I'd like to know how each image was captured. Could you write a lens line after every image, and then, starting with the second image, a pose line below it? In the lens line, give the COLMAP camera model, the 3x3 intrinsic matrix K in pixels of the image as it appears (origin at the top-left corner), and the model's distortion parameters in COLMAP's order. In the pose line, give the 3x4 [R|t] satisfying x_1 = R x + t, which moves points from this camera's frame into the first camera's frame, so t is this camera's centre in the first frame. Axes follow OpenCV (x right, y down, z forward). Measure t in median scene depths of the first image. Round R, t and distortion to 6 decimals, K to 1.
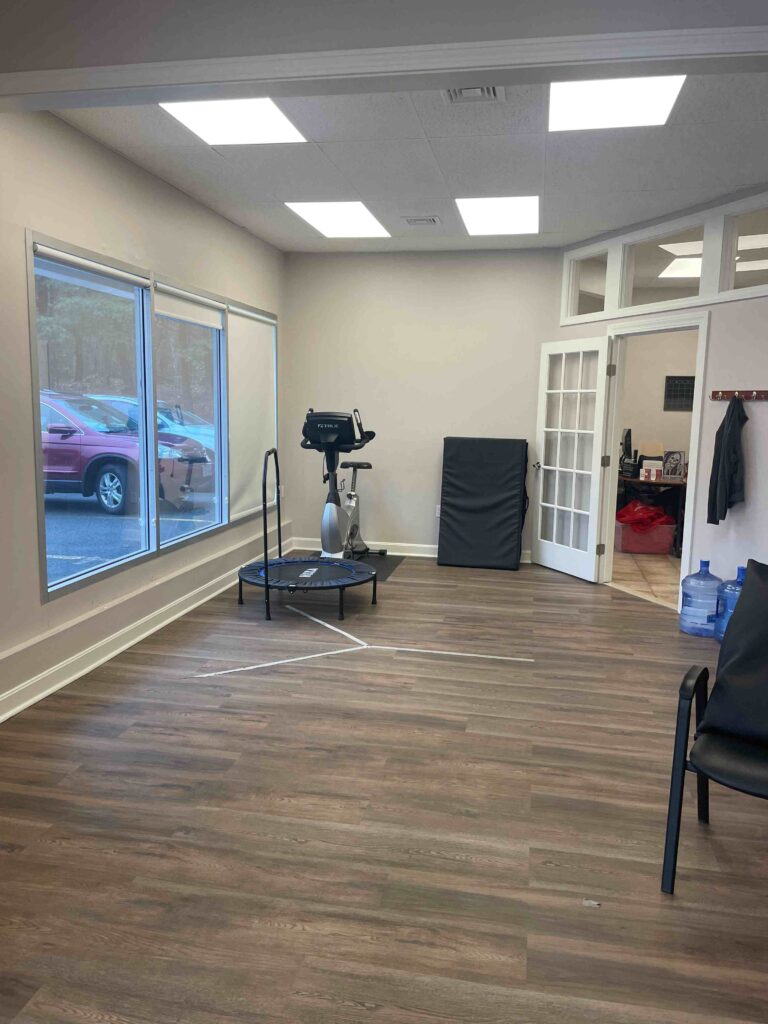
lens RADIAL K [[767.0, 0, 388.2], [0, 767.0, 502.2], [0, 0, 1]] dist [0.046230, -0.059649]
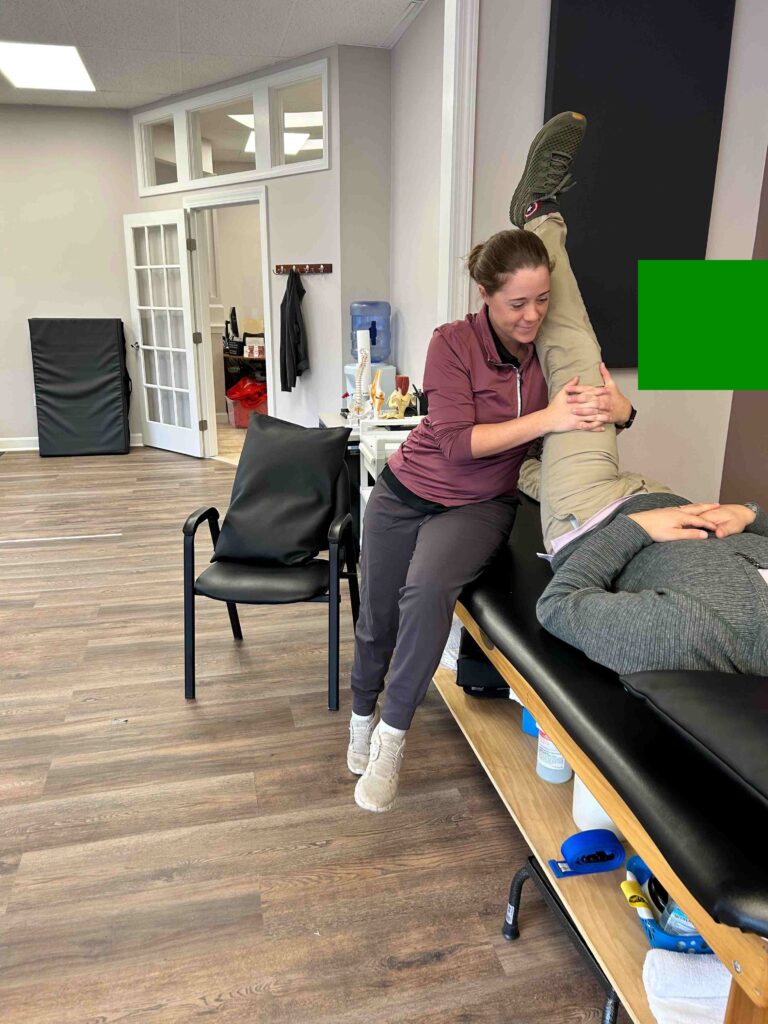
lens RADIAL K [[767.0, 0, 384.6], [0, 767.0, 510.2], [0, 0, 1]] dist [0.046230, -0.059649]
pose [[0.909666, -0.126051, 0.395752, 0.093470], [0.064068, 0.984016, 0.166155, 0.021911], [-0.410370, -0.125791, 0.903202, -0.066864]]
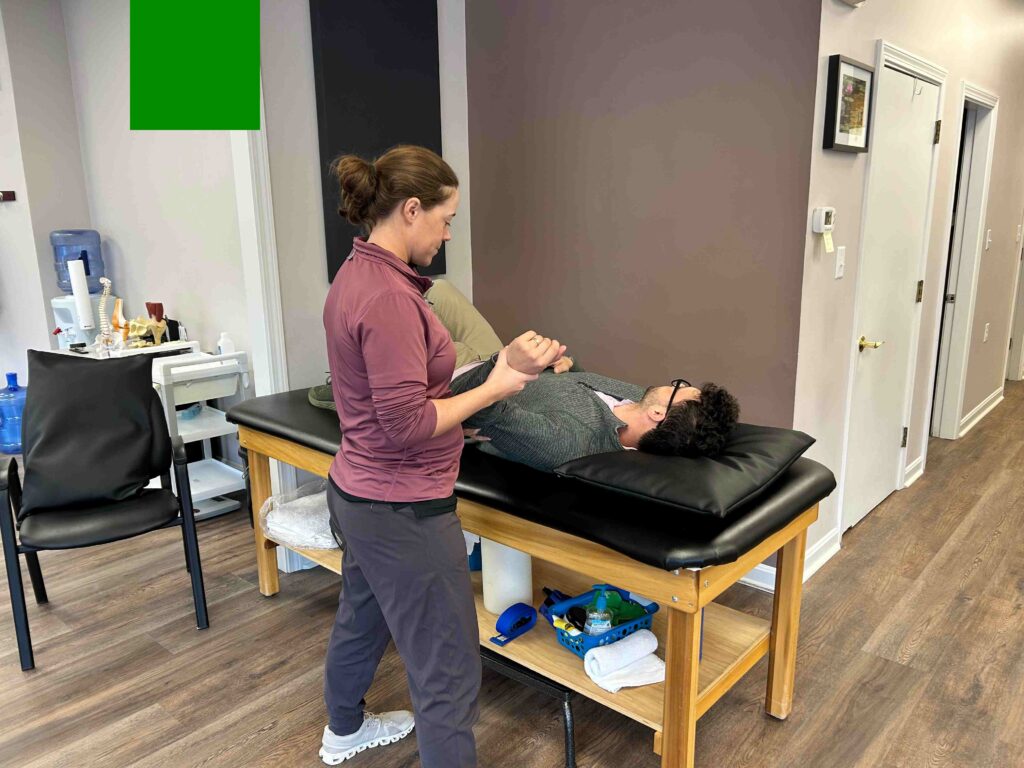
lens RADIAL K [[767.0, 0, 519.7], [0, 767.0, 385.3], [0, 0, 1]] dist [0.046230, -0.059649]
pose [[0.492720, -0.213833, 0.843506, -0.054263], [0.132237, 0.976479, 0.170298, 0.015520], [-0.860082, 0.027634, 0.509407, -0.058486]]
